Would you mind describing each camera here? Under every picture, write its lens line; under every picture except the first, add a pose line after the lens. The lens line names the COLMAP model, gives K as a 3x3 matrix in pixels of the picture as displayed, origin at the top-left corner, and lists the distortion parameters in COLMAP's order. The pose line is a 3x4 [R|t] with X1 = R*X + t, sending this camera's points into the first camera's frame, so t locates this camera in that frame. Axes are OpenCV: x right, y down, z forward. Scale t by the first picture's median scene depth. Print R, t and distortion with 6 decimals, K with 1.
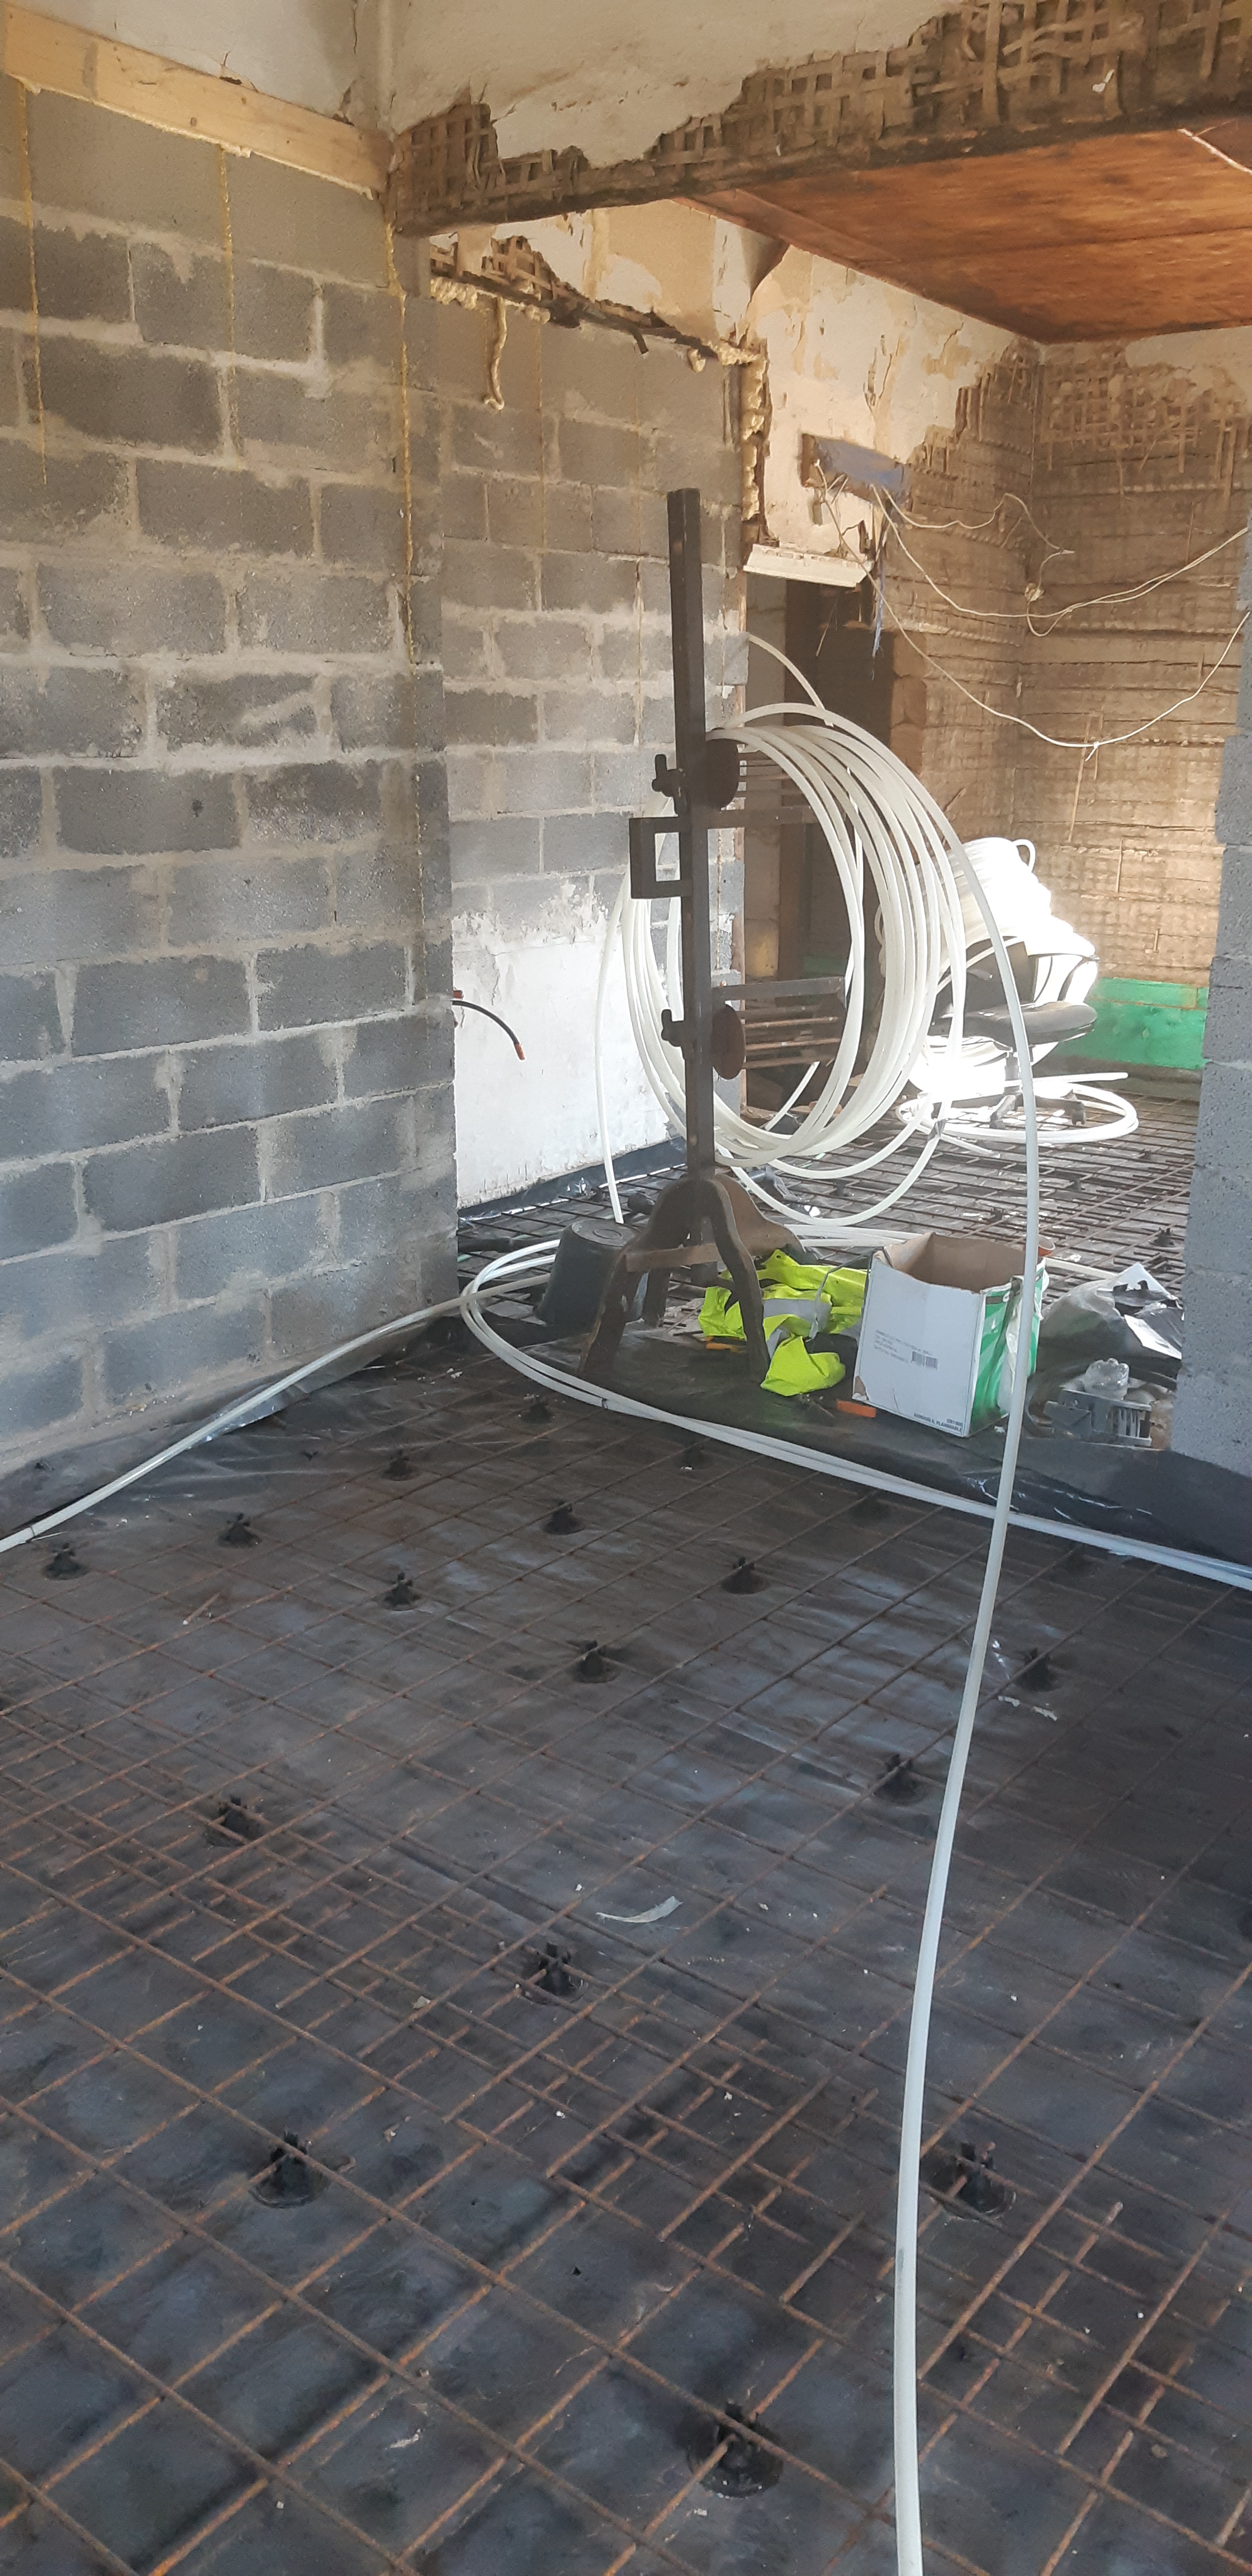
lens RADIAL K [[1780.7, 0, 626.0], [0, 1780.7, 1288.0], [0, 0, 1]] dist [-0.038855, -0.000588]
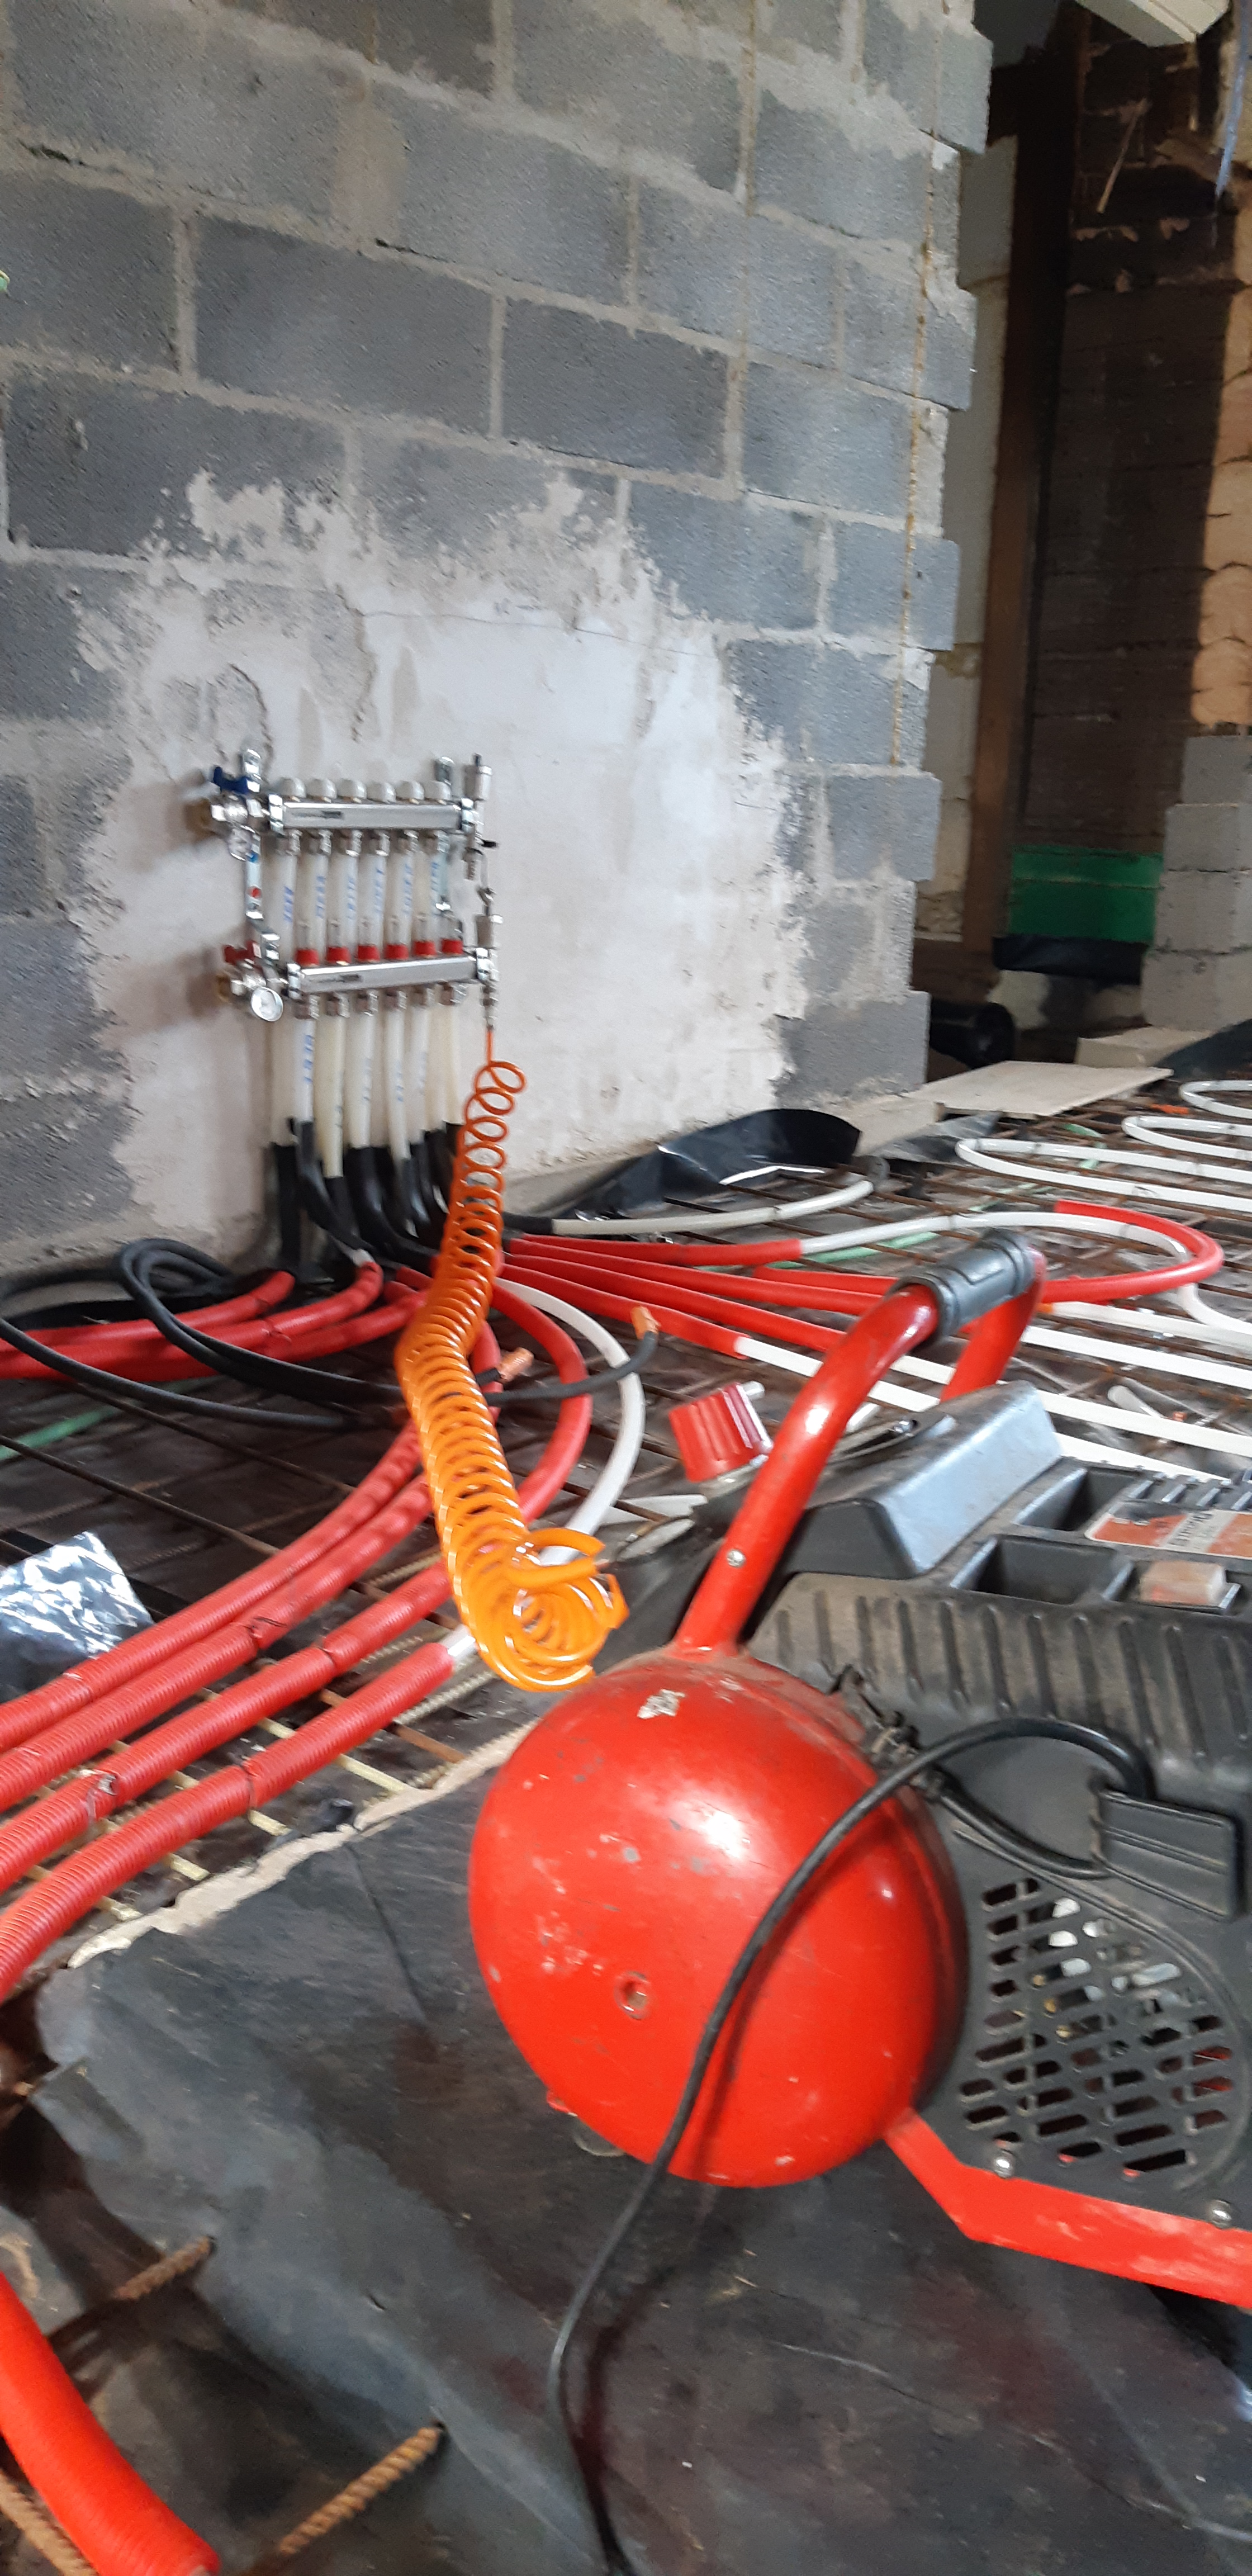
lens RADIAL K [[1835.4, 0, 626.0], [0, 1835.4, 1288.0], [0, 0, 1]] dist [-0.061609, -0.002046]
pose [[0.997612, 0.042205, -0.054665, 0.013710], [-0.043740, 0.998672, -0.027206, -0.026531], [0.053444, 0.029532, 0.998134, 0.585977]]
